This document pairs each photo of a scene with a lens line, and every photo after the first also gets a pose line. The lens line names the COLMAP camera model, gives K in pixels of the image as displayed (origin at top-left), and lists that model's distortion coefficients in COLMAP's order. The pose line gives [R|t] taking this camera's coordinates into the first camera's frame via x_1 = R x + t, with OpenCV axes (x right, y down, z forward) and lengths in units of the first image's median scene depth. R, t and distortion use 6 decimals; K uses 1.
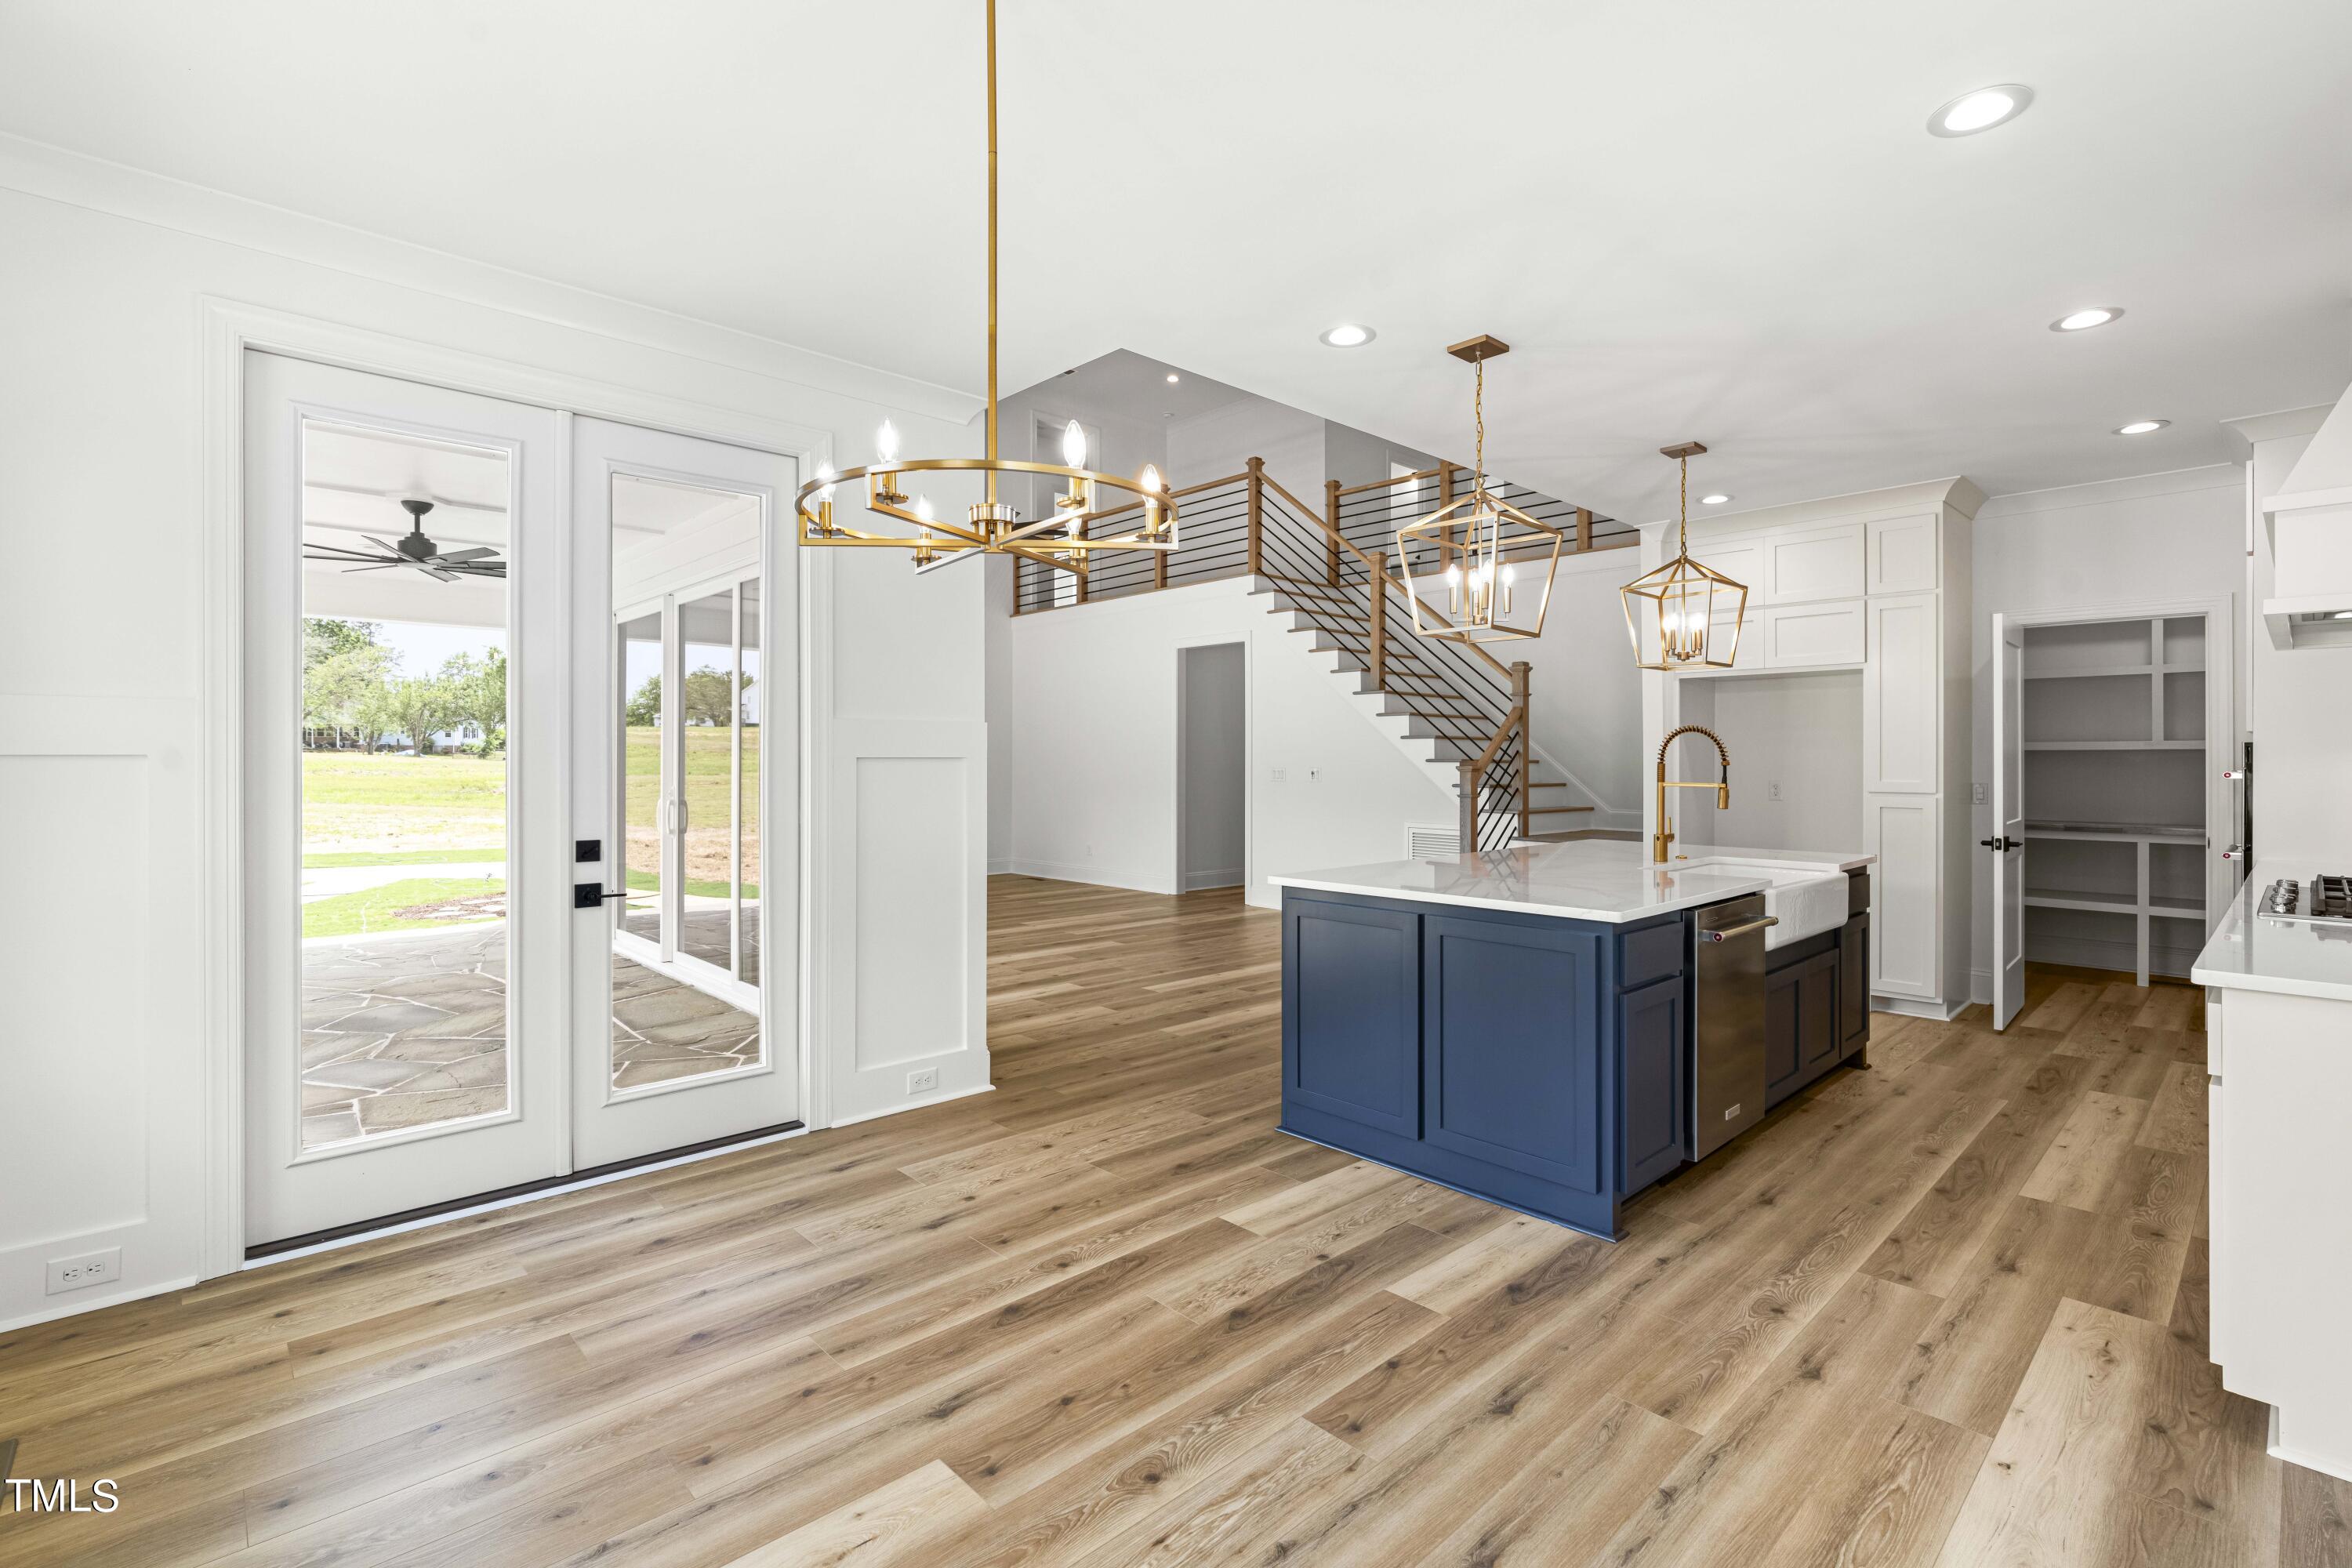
lens RADIAL K [[1055.0, 0, 1169.3], [0, 1055.0, 769.5], [0, 0, 1]] dist [-0.006003, 0.003205]
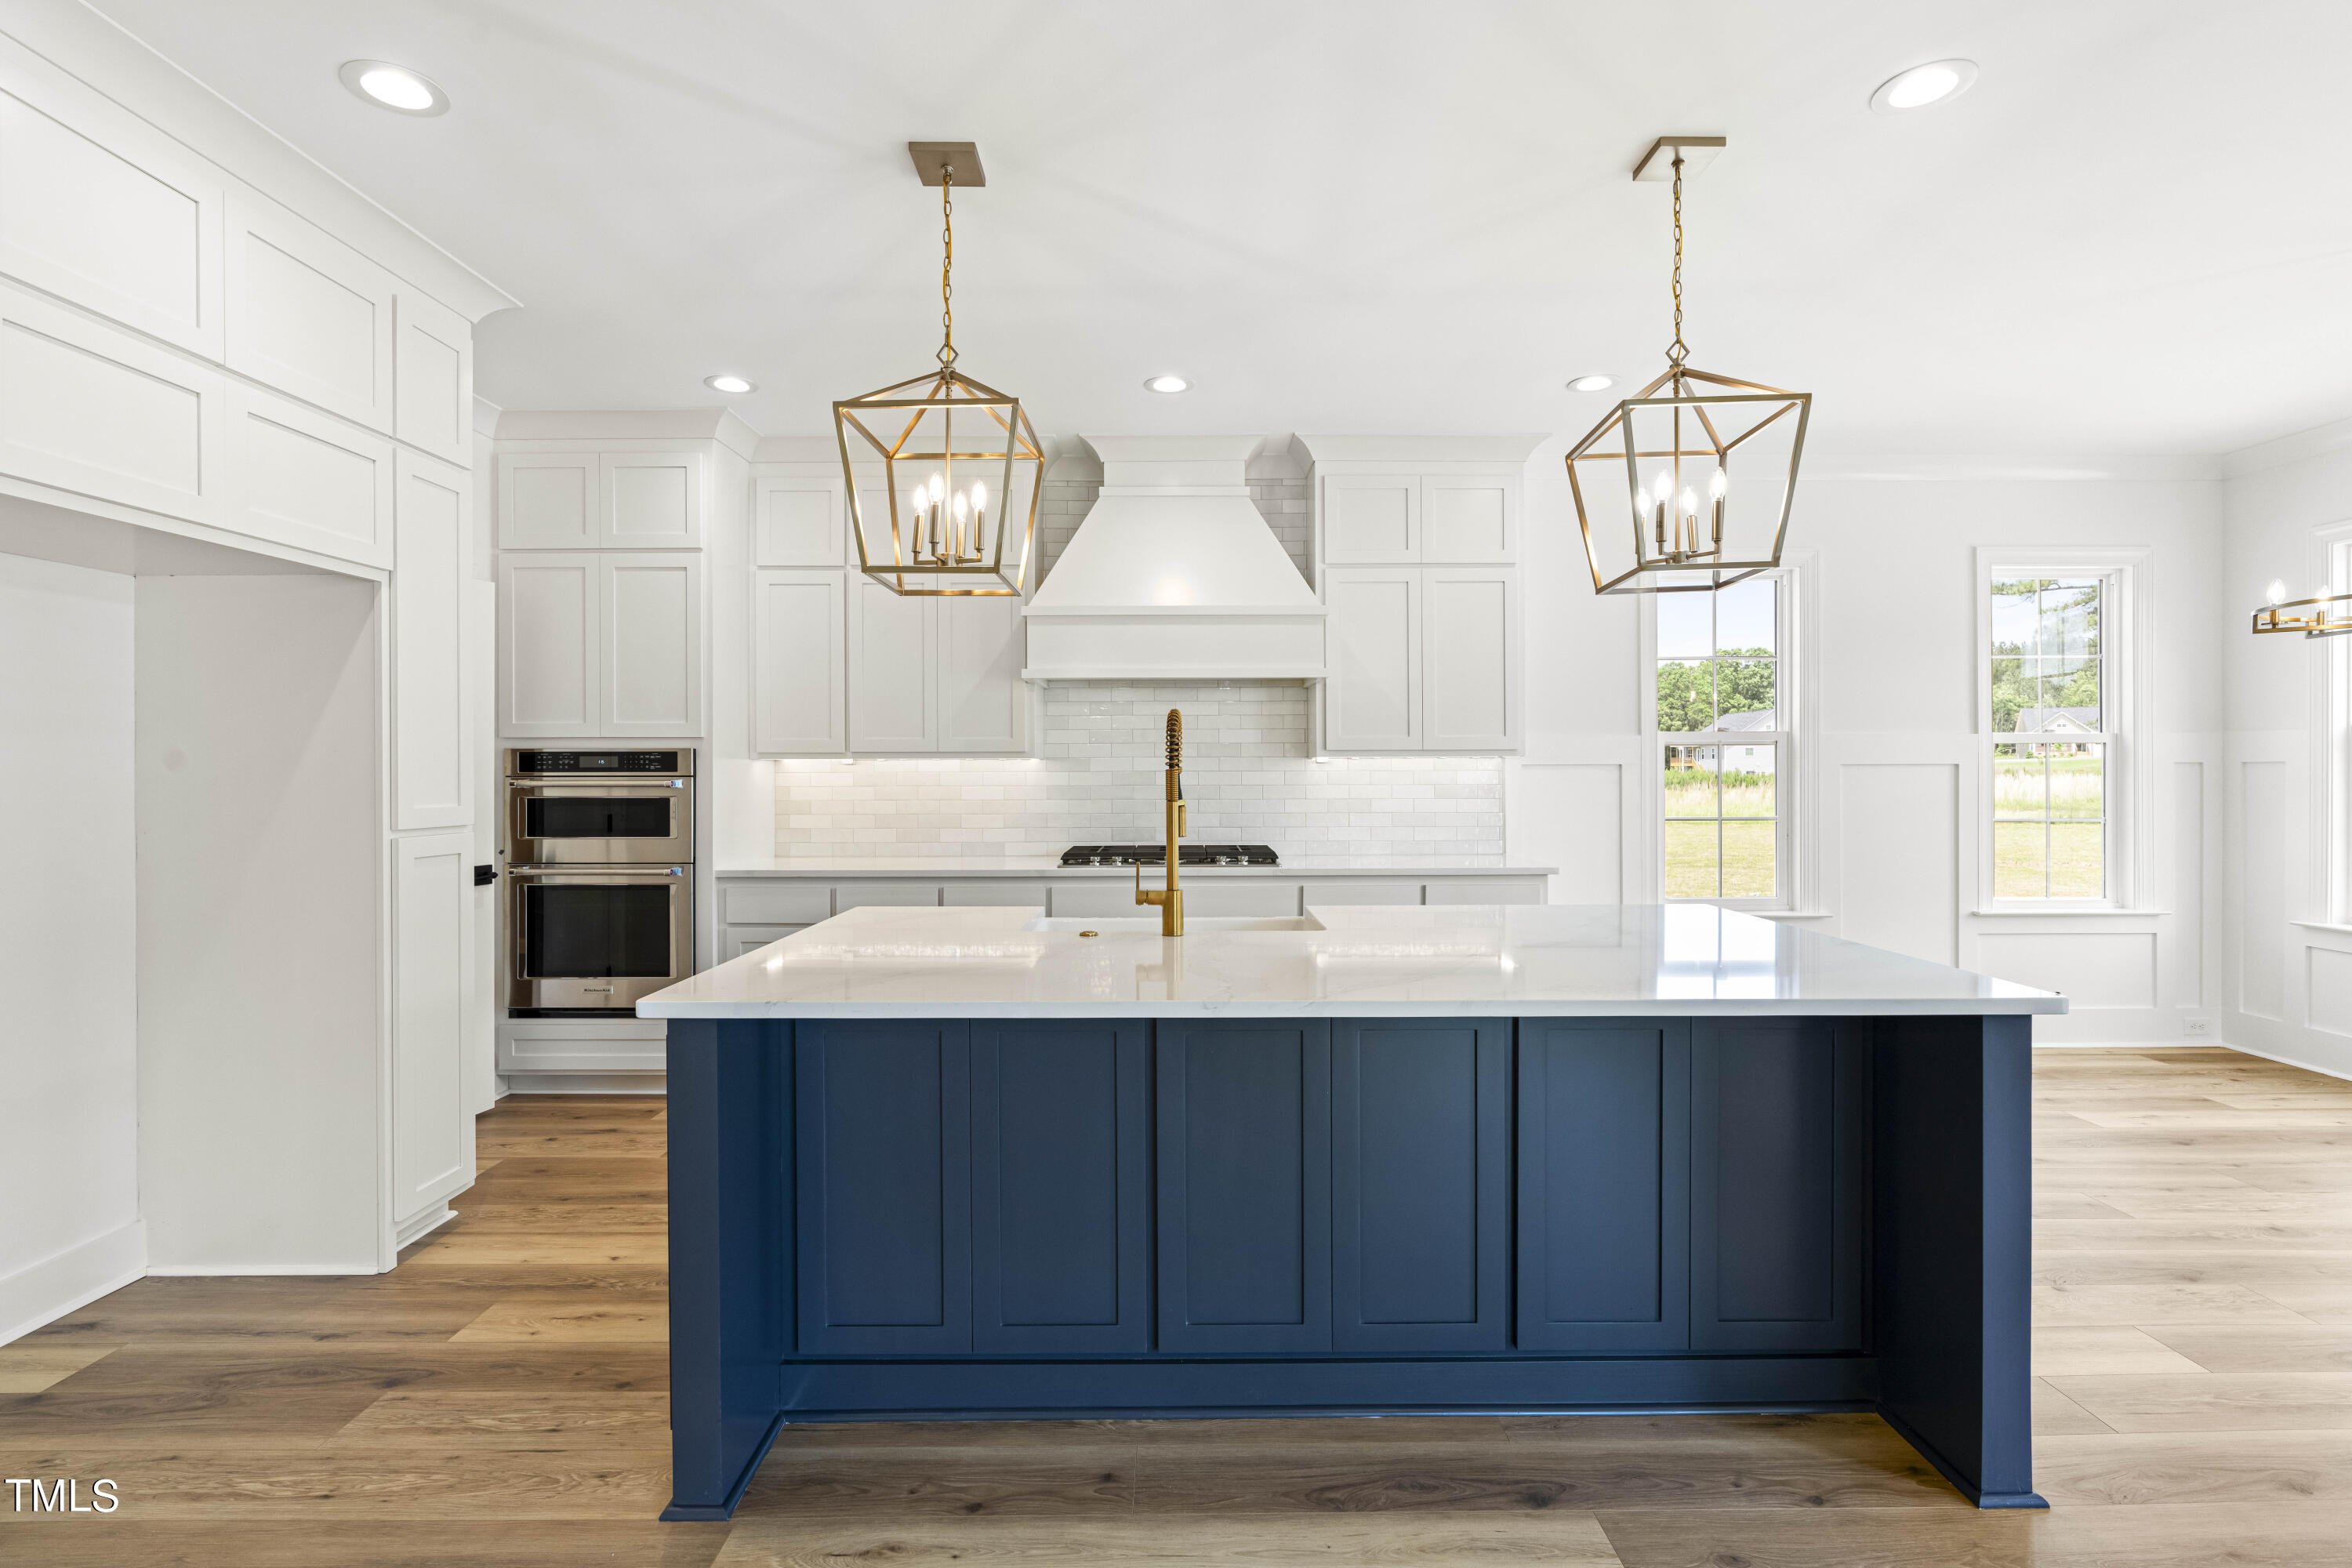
lens RADIAL K [[1055.0, 0, 1192.7], [0, 1055.0, 771.2], [0, 0, 1]] dist [-0.006003, 0.003205]
pose [[-0.743421, 0.000032, 0.668824, 0.116778], [0.005517, 0.999966, 0.006084, -0.015048], [-0.668801, 0.008213, -0.743396, 2.822264]]
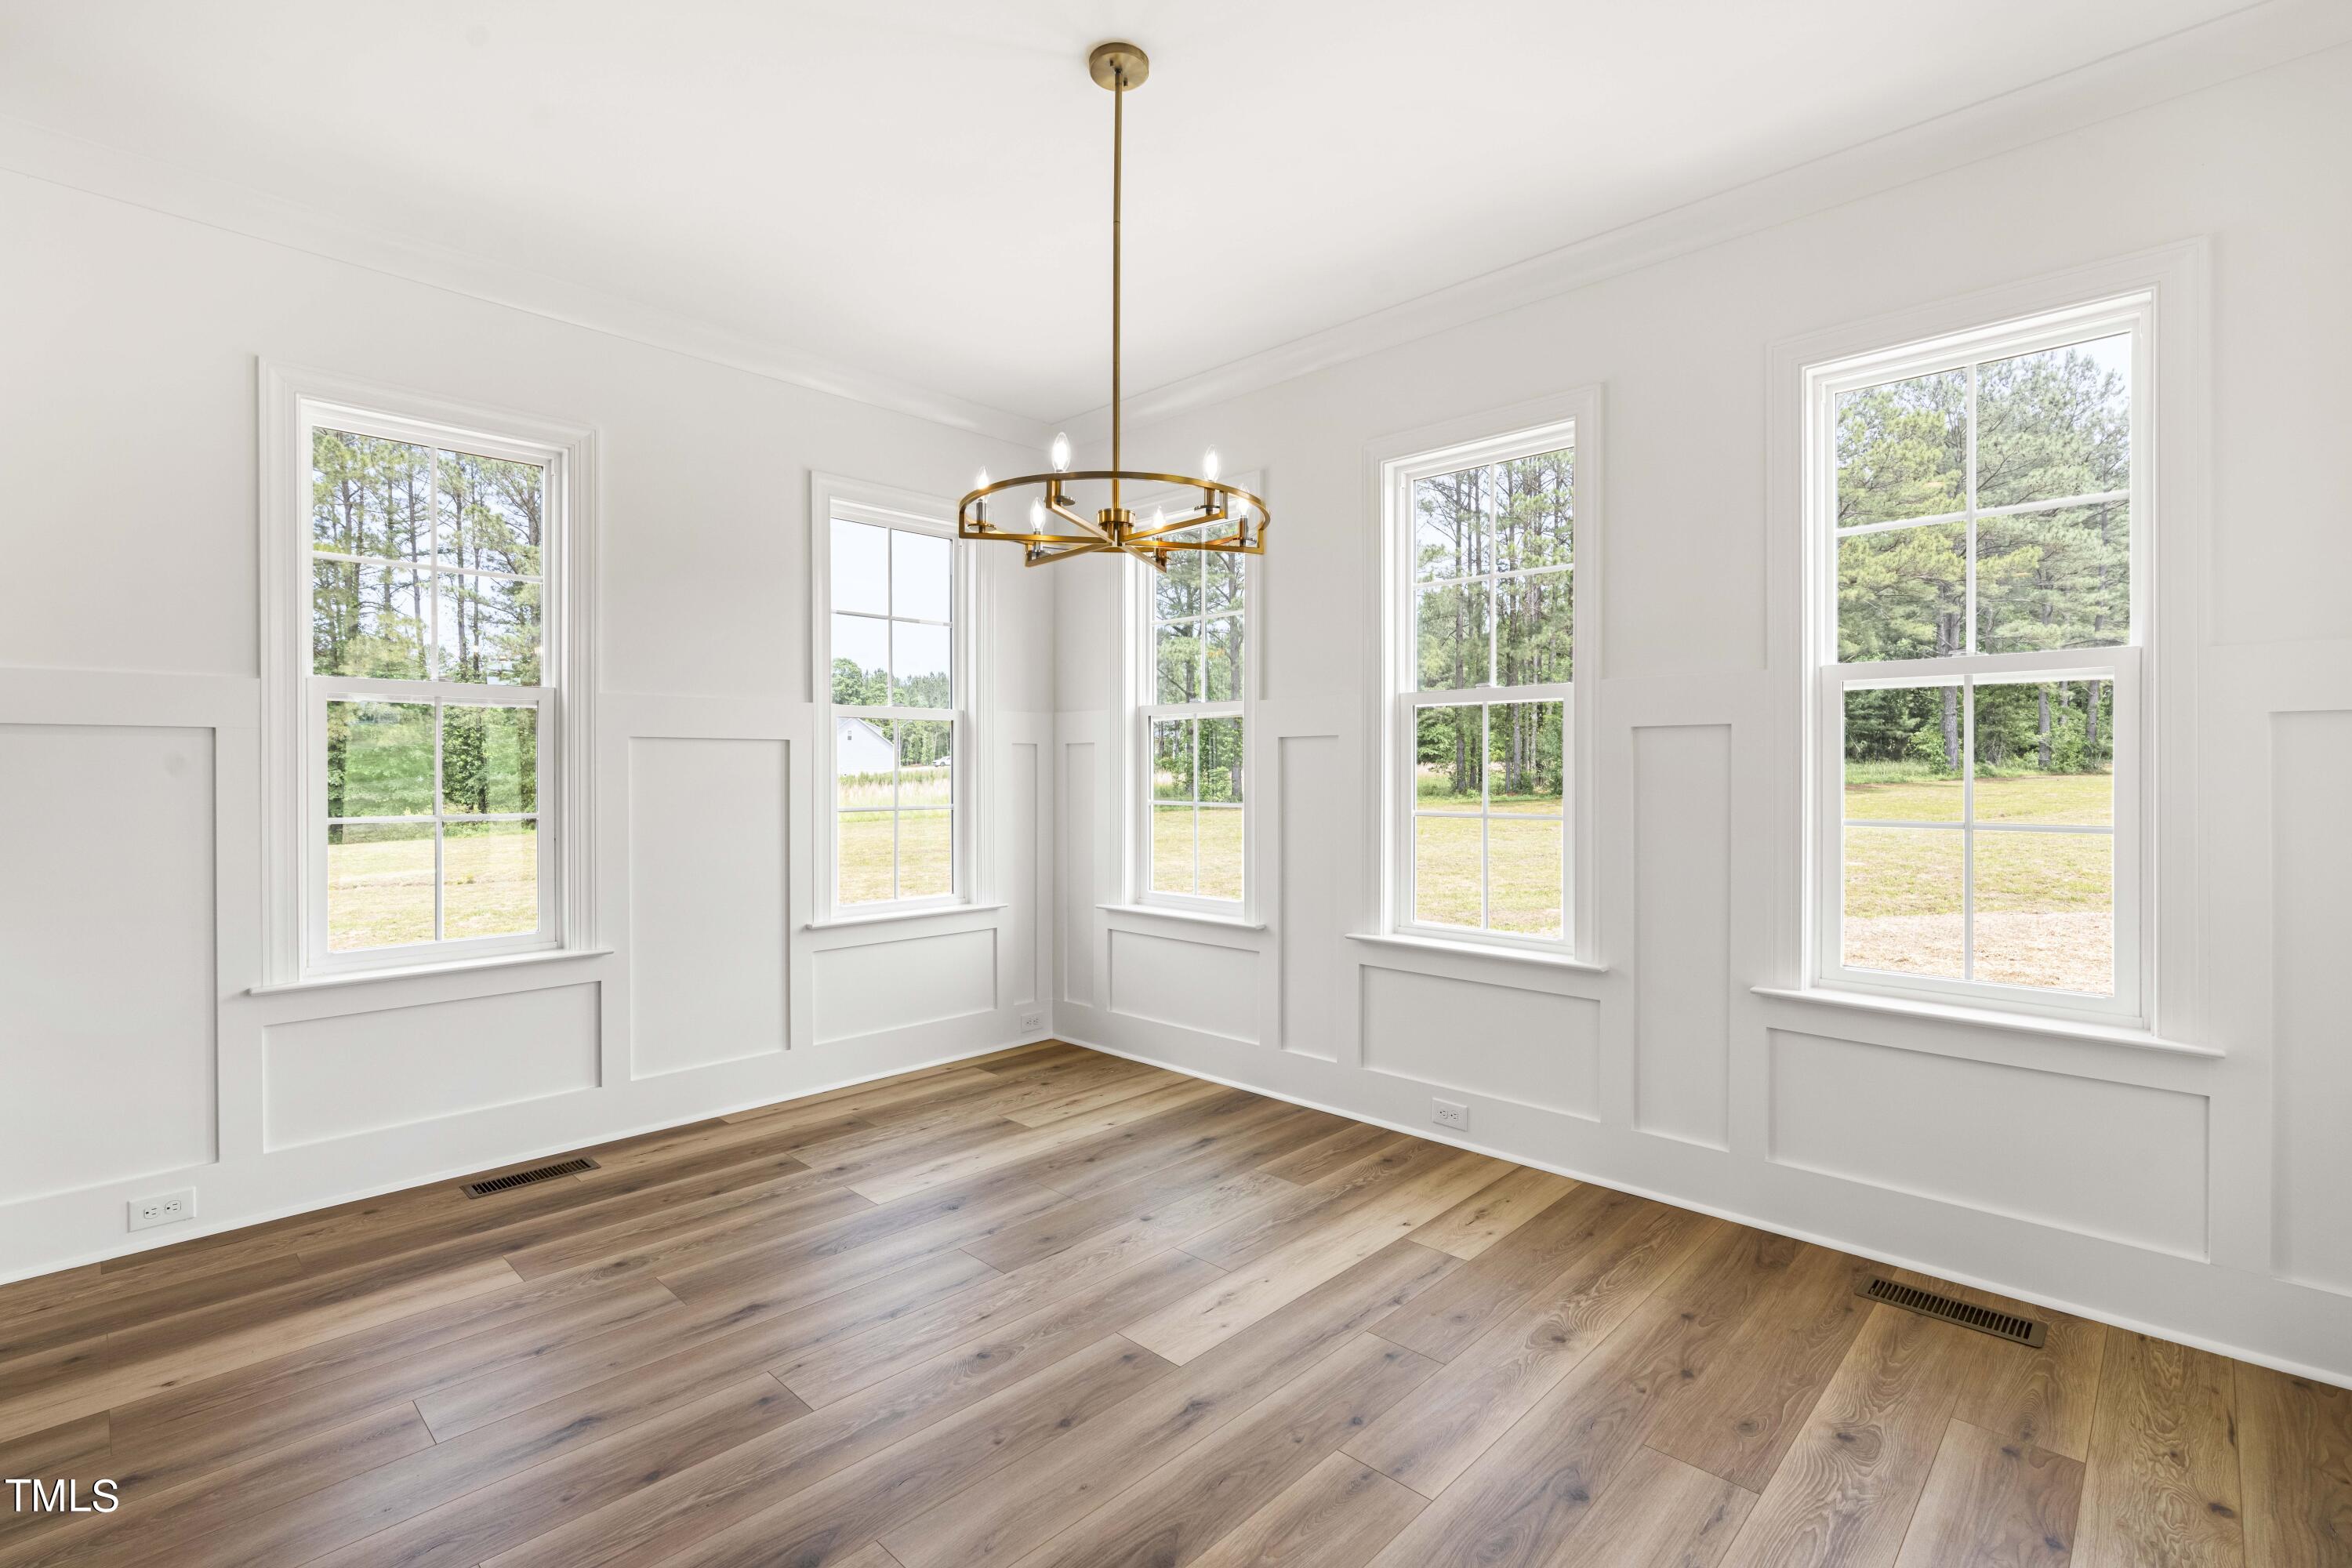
lens RADIAL K [[1055.0, 0, 1174.8], [0, 1055.0, 770.7], [0, 0, 1]] dist [-0.006003, 0.003205]
pose [[-0.998387, 0.000177, -0.056778, -0.138367], [-0.000101, 0.999988, 0.004890, 0.035609], [0.056778, 0.004888, -0.998375, 1.881064]]
